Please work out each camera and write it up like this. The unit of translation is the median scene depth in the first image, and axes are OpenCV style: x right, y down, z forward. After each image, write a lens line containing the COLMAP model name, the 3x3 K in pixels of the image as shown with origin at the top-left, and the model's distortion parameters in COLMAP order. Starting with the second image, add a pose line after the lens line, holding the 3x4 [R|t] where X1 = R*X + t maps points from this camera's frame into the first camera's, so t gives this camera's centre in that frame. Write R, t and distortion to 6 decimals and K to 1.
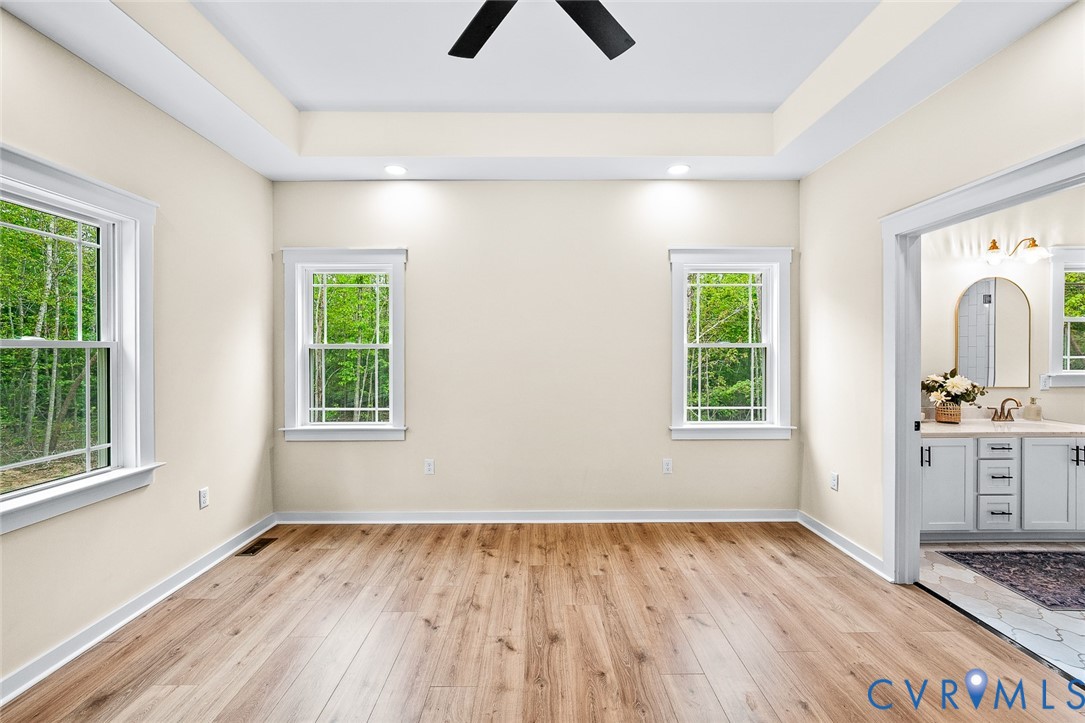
lens RADIAL K [[439.7, 0, 539.0], [0, 439.7, 354.1], [0, 0, 1]] dist [-0.020341, 0.003189]
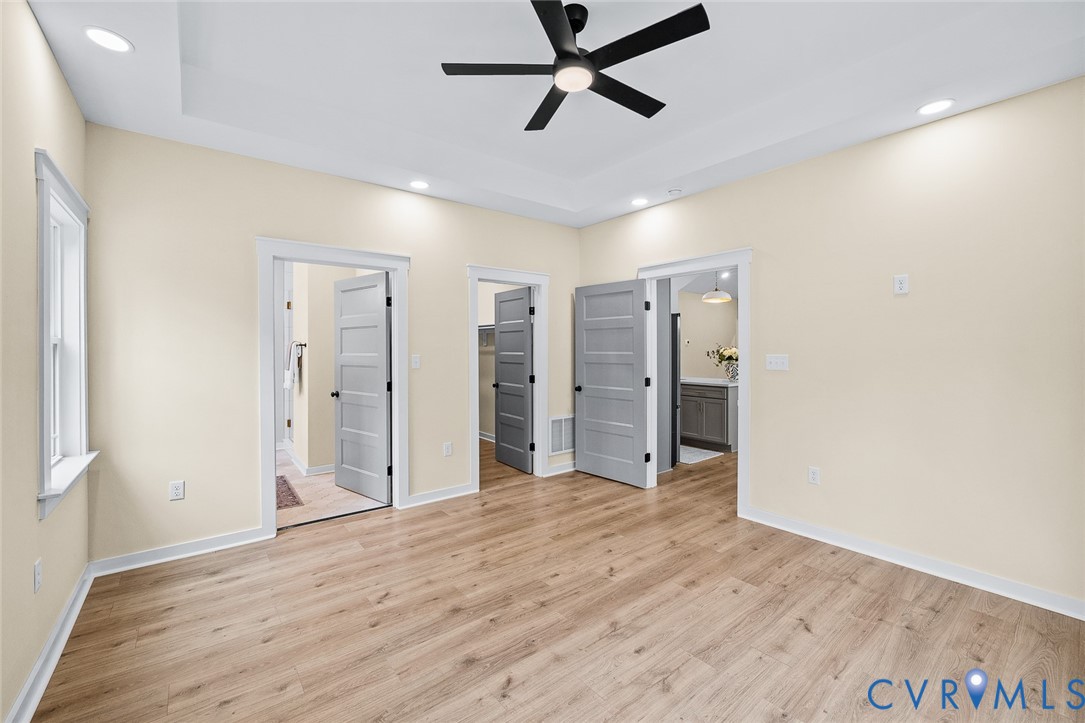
lens RADIAL K [[439.7, 0, 540.6], [0, 439.7, 354.1], [0, 0, 1]] dist [-0.020341, 0.003189]
pose [[-0.605232, -0.007574, 0.796013, -0.688515], [0.006976, 0.999866, 0.014817, -0.005632], [-0.796019, 0.014521, -0.605098, 1.260549]]
